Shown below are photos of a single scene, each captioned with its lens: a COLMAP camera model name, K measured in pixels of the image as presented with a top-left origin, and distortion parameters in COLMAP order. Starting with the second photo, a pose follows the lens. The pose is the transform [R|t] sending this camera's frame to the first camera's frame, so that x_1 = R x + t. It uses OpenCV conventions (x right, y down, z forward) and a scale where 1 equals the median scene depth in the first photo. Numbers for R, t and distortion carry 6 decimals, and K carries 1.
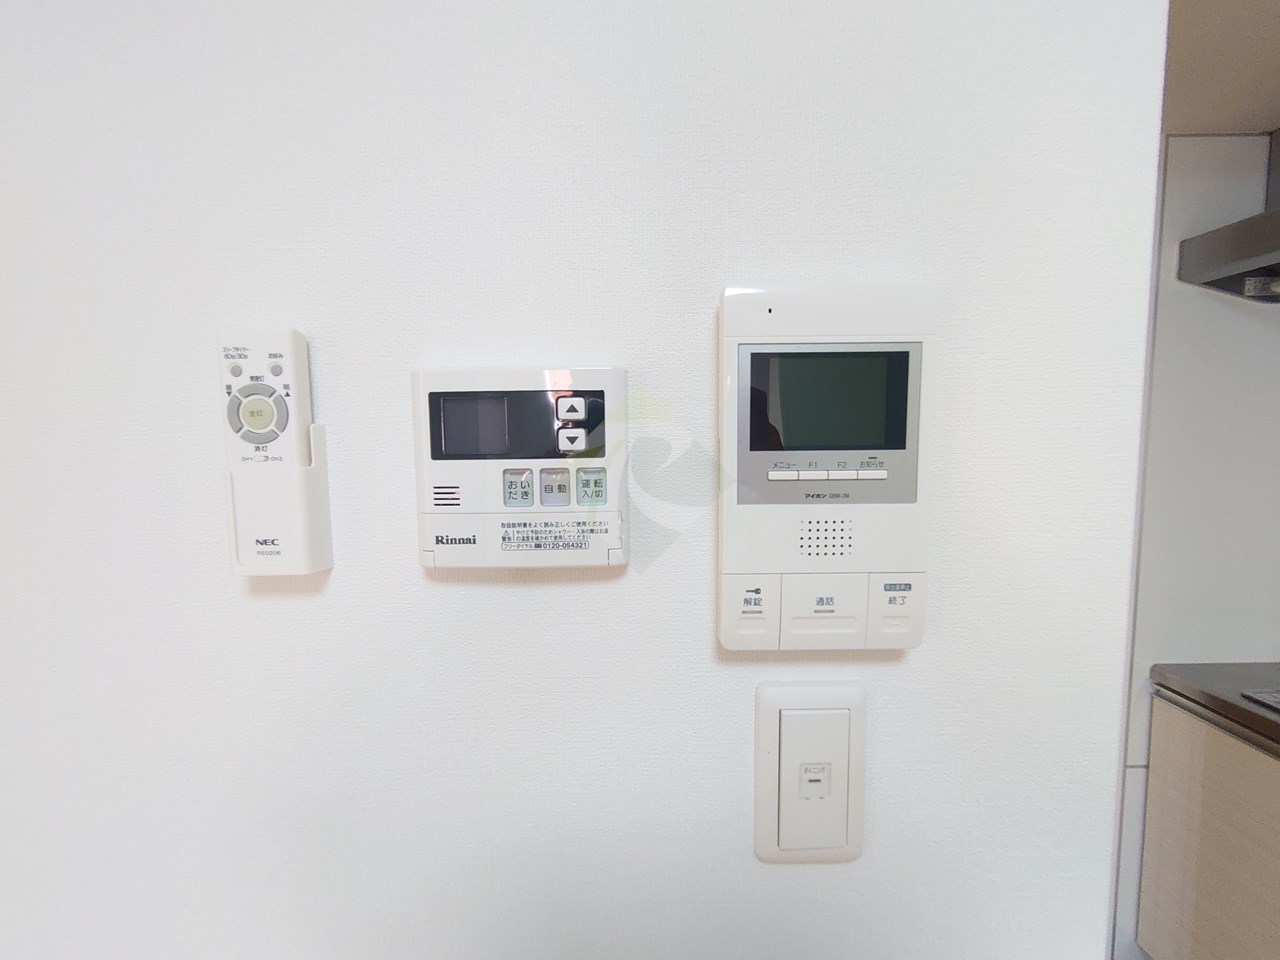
lens RADIAL K [[553.4, 0, 642.7], [0, 553.4, 481.1], [0, 0, 1]] dist [0.002844, -0.000519]
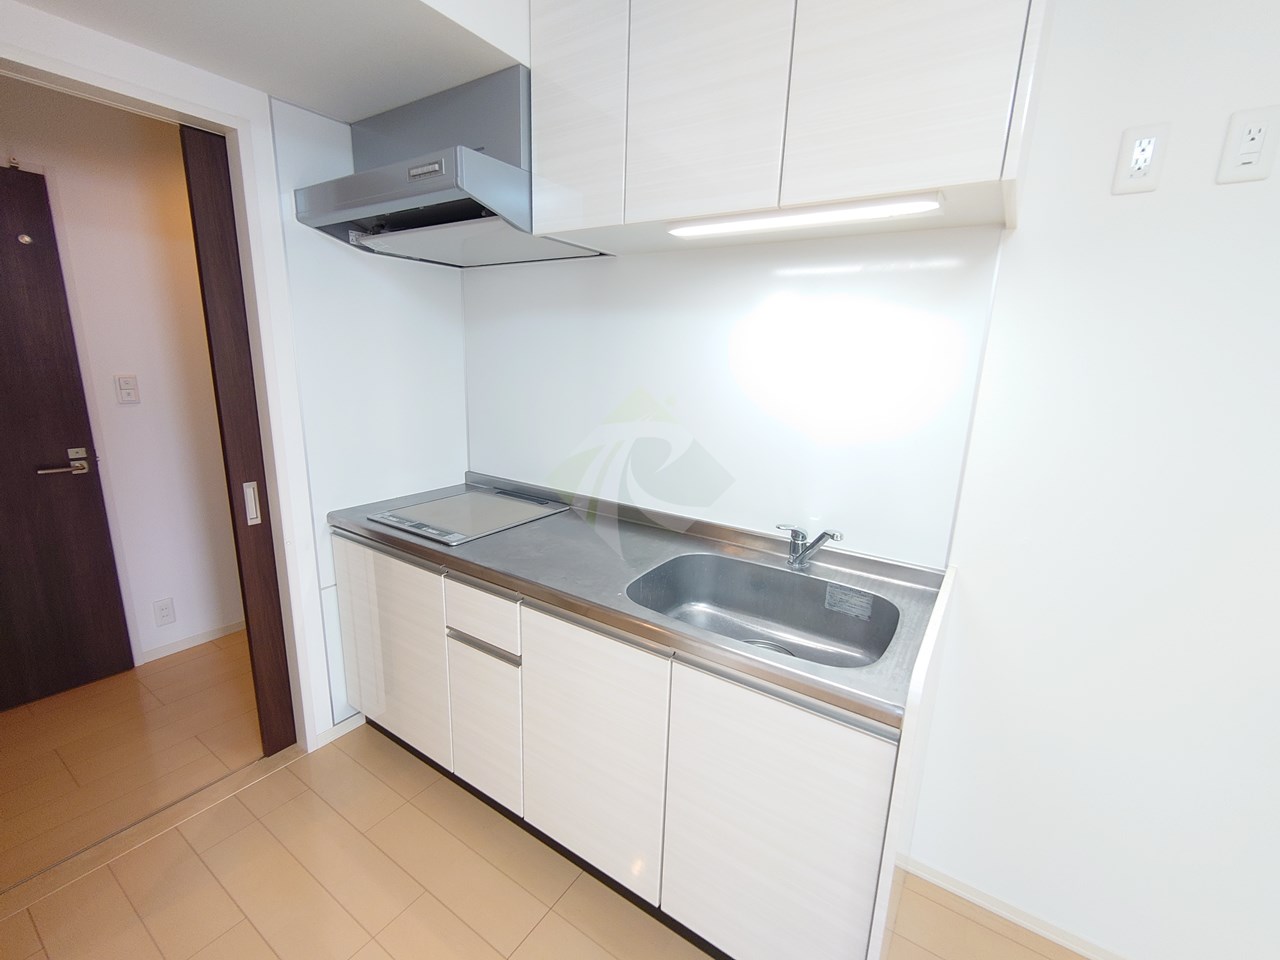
lens RADIAL K [[553.4, 0, 638.8], [0, 553.4, 484.2], [0, 0, 1]] dist [0.002844, -0.000519]
pose [[0.566084, -0.155992, 0.809454, 0.287349], [0.030211, 0.985199, 0.168733, 0.057188], [-0.823794, -0.071063, 0.562418, -0.470166]]
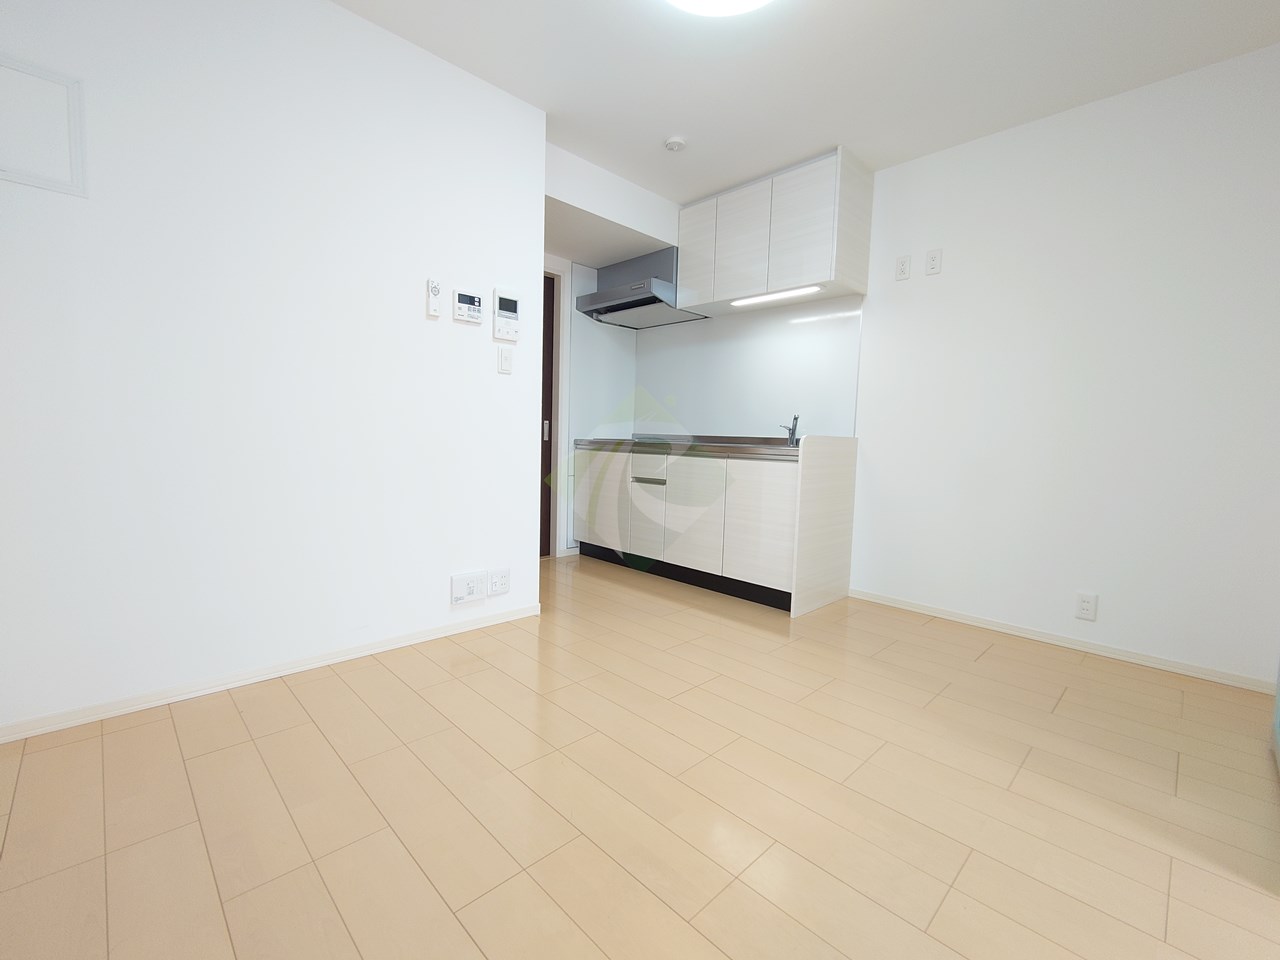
lens RADIAL K [[553.4, 0, 642.1], [0, 553.4, 478.8], [0, 0, 1]] dist [0.002844, -0.000519]
pose [[0.716353, -0.022780, 0.697366, -1.002097], [0.023534, 0.999687, 0.008481, 0.600193], [-0.697341, 0.010337, 0.716665, -1.548609]]
